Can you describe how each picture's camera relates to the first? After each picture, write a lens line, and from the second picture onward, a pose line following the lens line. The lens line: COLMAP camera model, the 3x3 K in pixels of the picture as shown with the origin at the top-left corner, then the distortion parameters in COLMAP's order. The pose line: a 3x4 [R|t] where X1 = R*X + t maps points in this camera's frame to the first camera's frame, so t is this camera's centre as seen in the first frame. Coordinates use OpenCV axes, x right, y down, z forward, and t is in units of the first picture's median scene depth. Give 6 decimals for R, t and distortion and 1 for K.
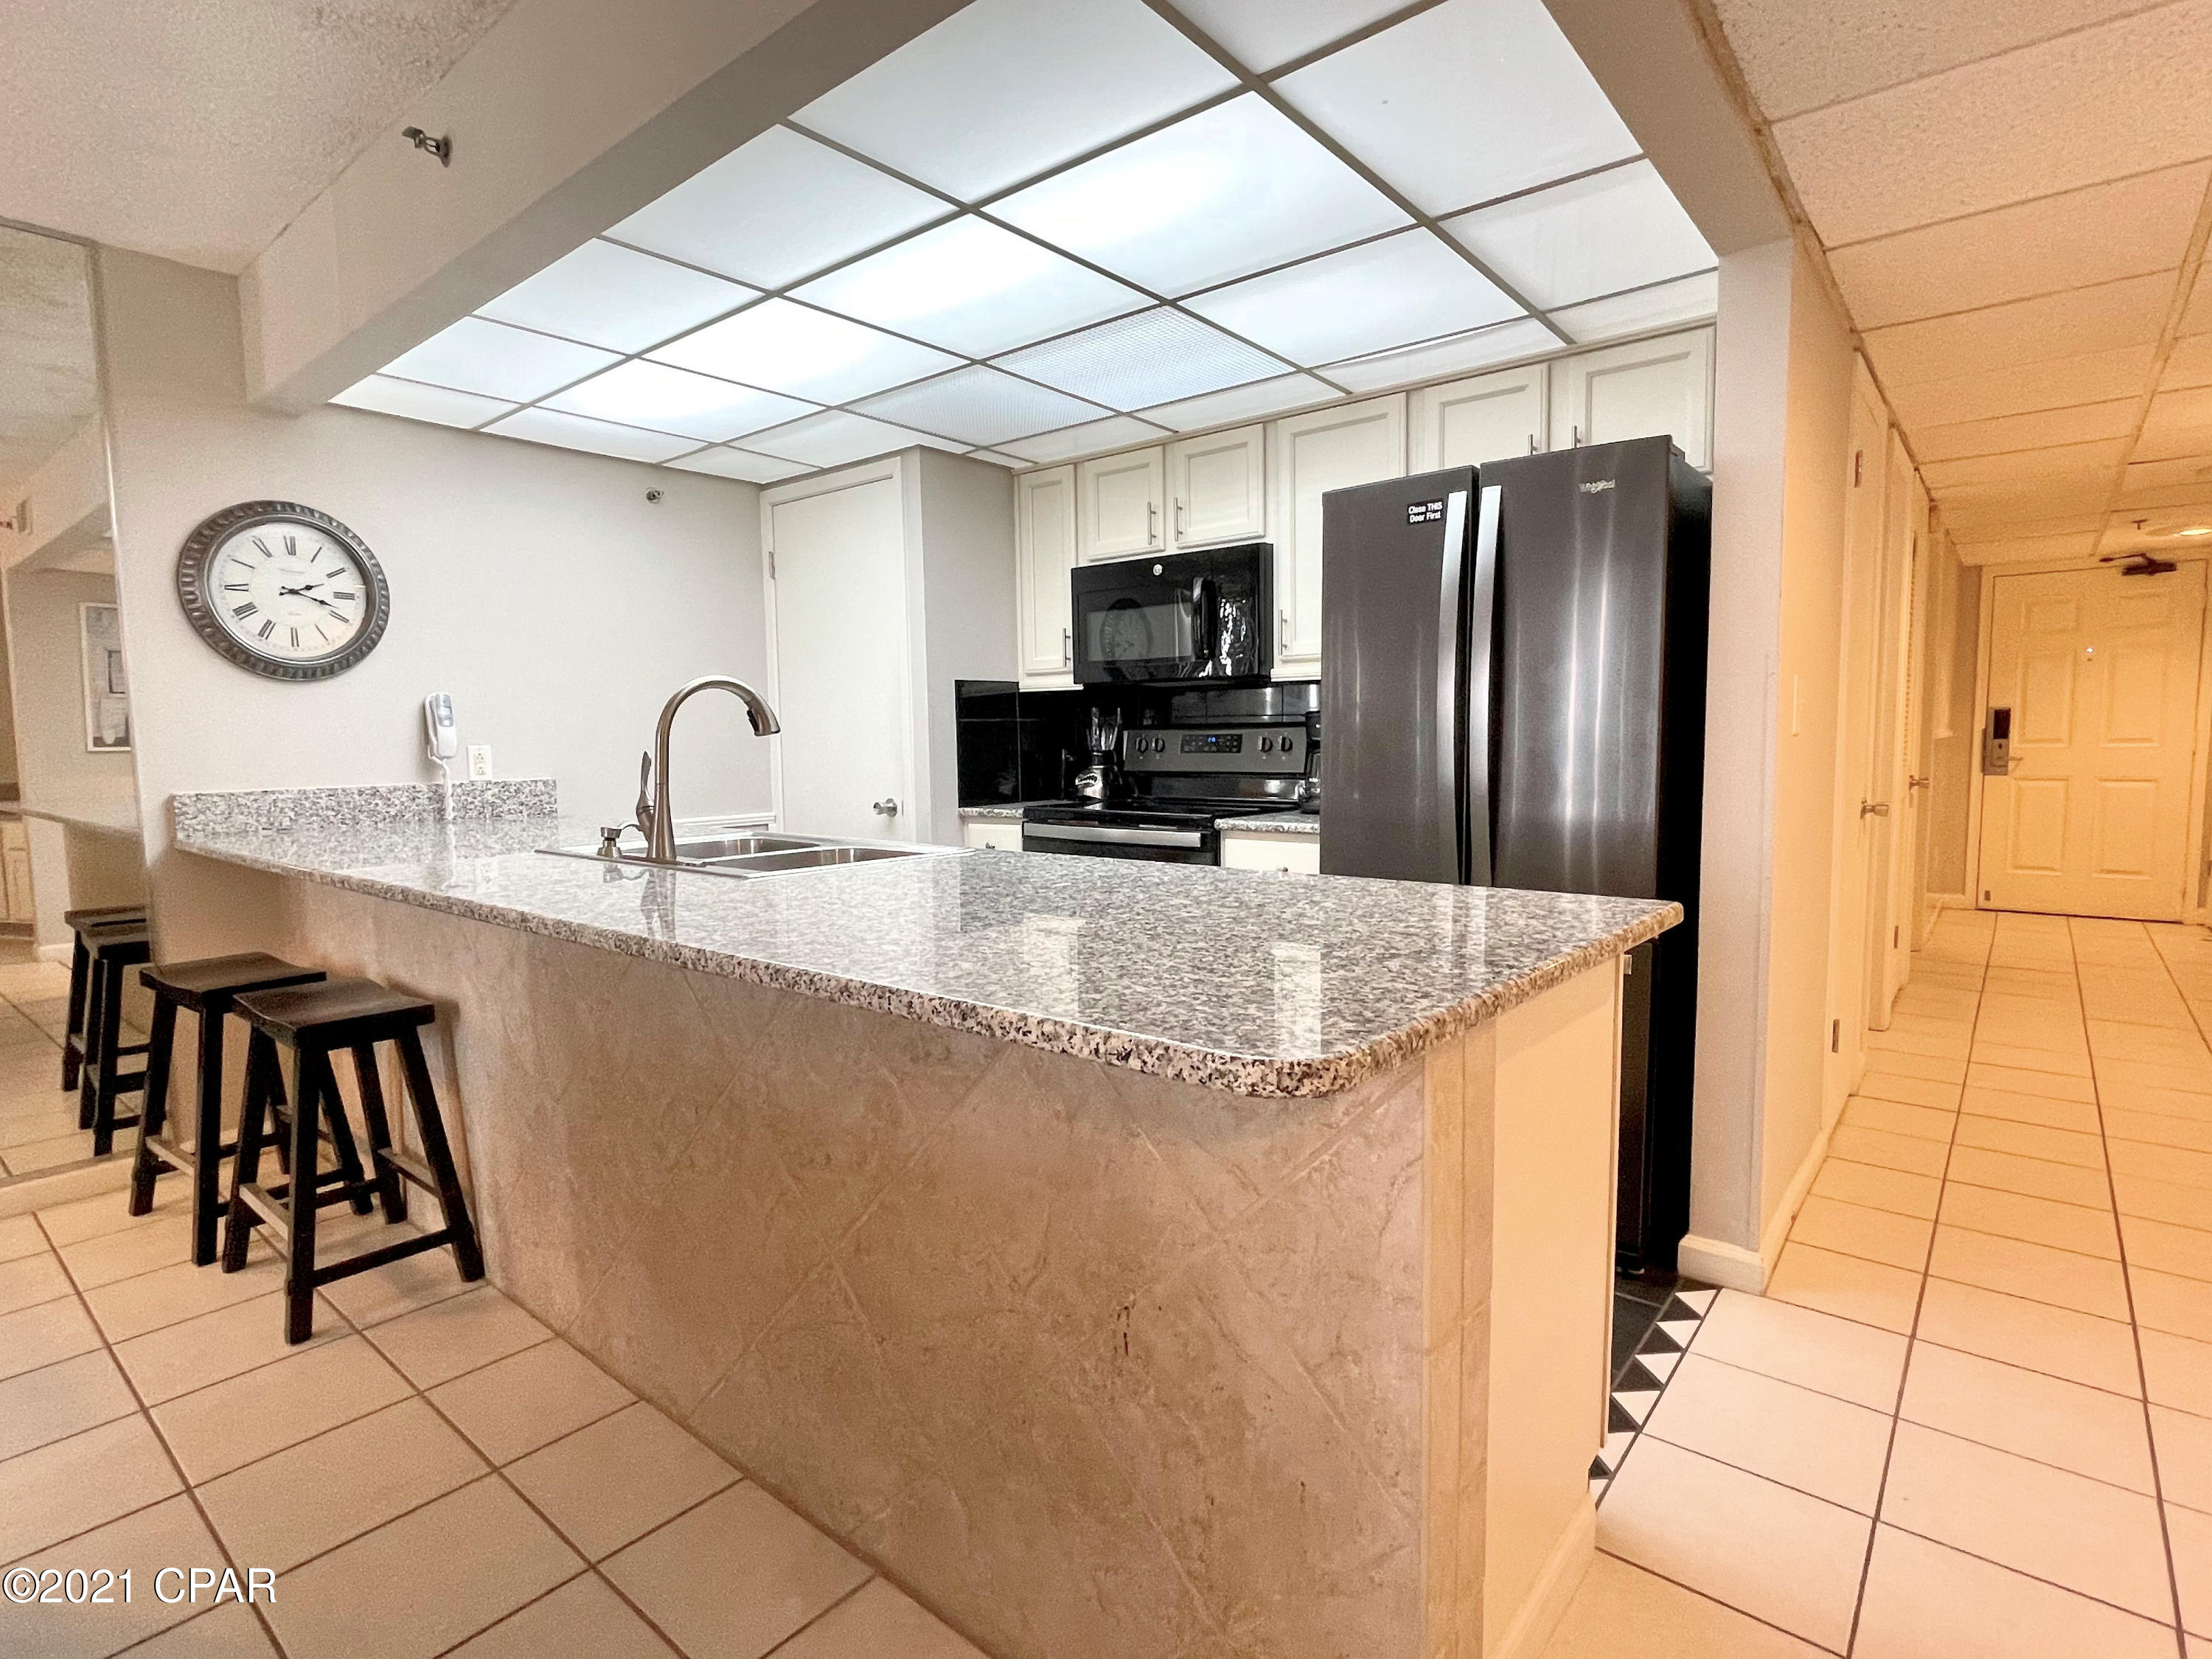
lens RADIAL K [[1115.9, 0, 1108.5], [0, 1115.9, 827.0], [0, 0, 1]] dist [-0.003569, 0.002749]
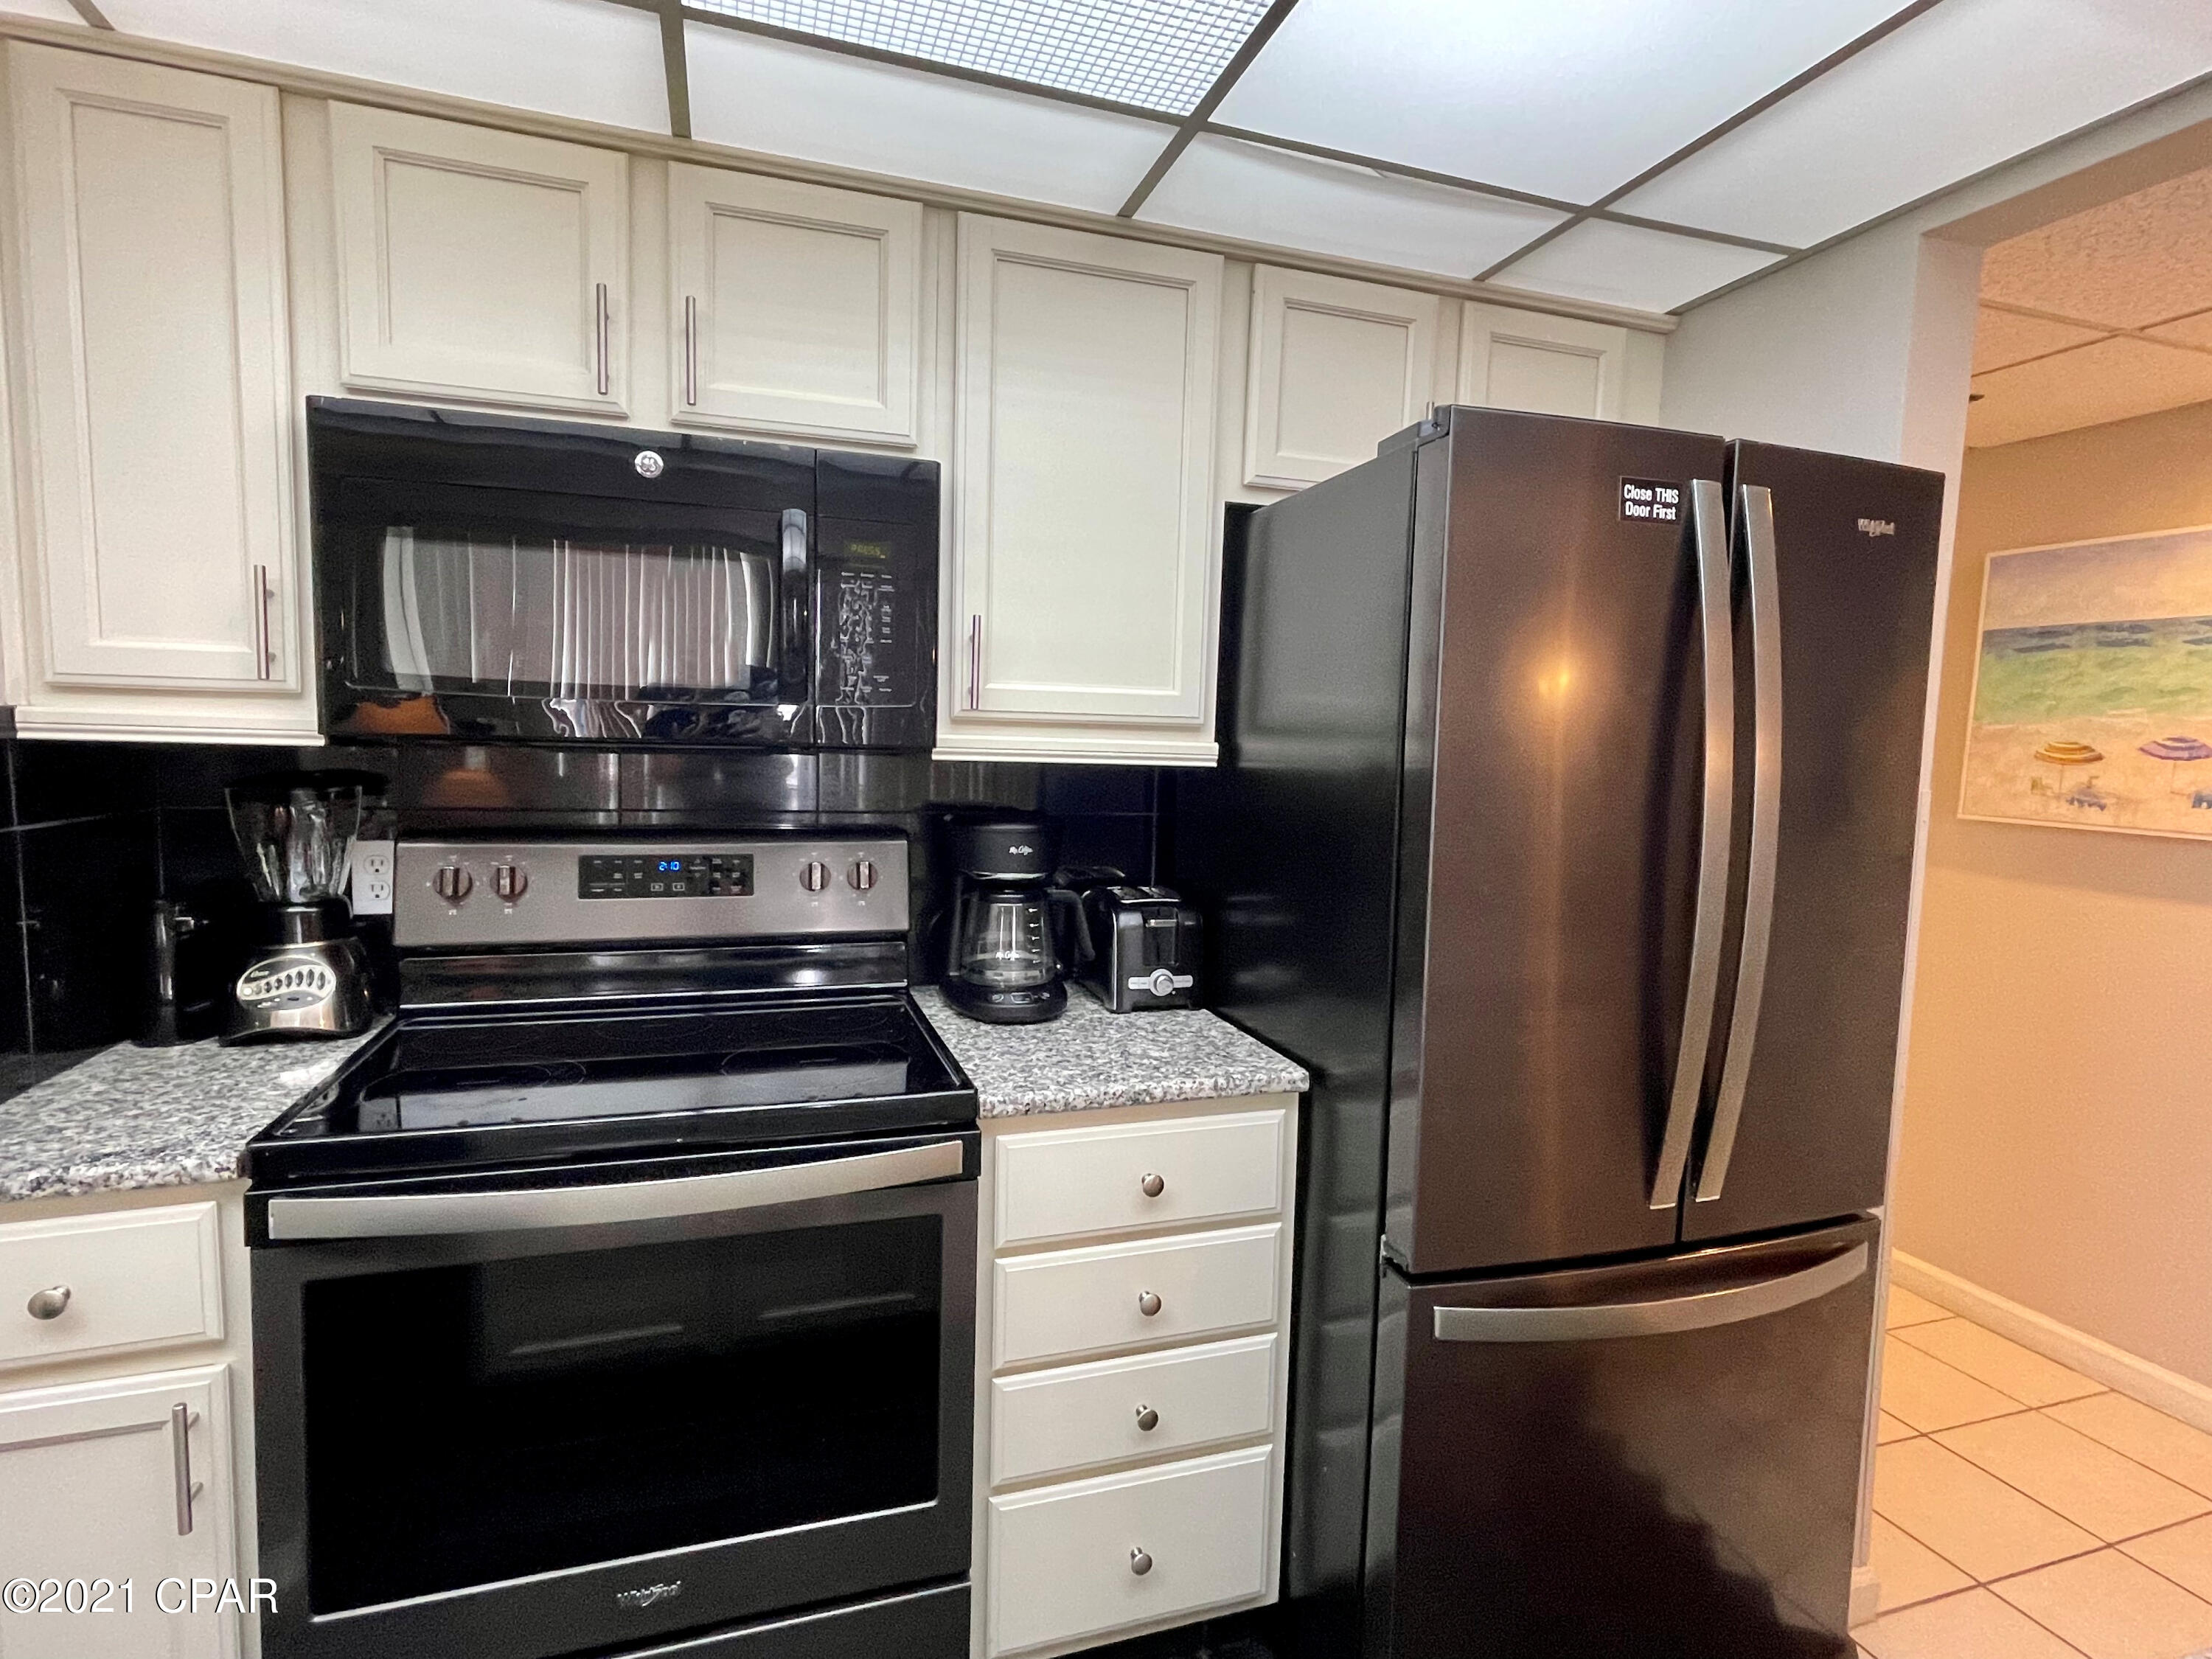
lens RADIAL K [[1115.9, 0, 1103.7], [0, 1115.9, 828.2], [0, 0, 1]] dist [-0.003569, 0.002749]
pose [[0.527244, -0.040012, 0.848771, -0.207668], [0.037154, 0.999021, 0.024015, -0.103530], [-0.848901, 0.018873, 0.528215, 0.646527]]
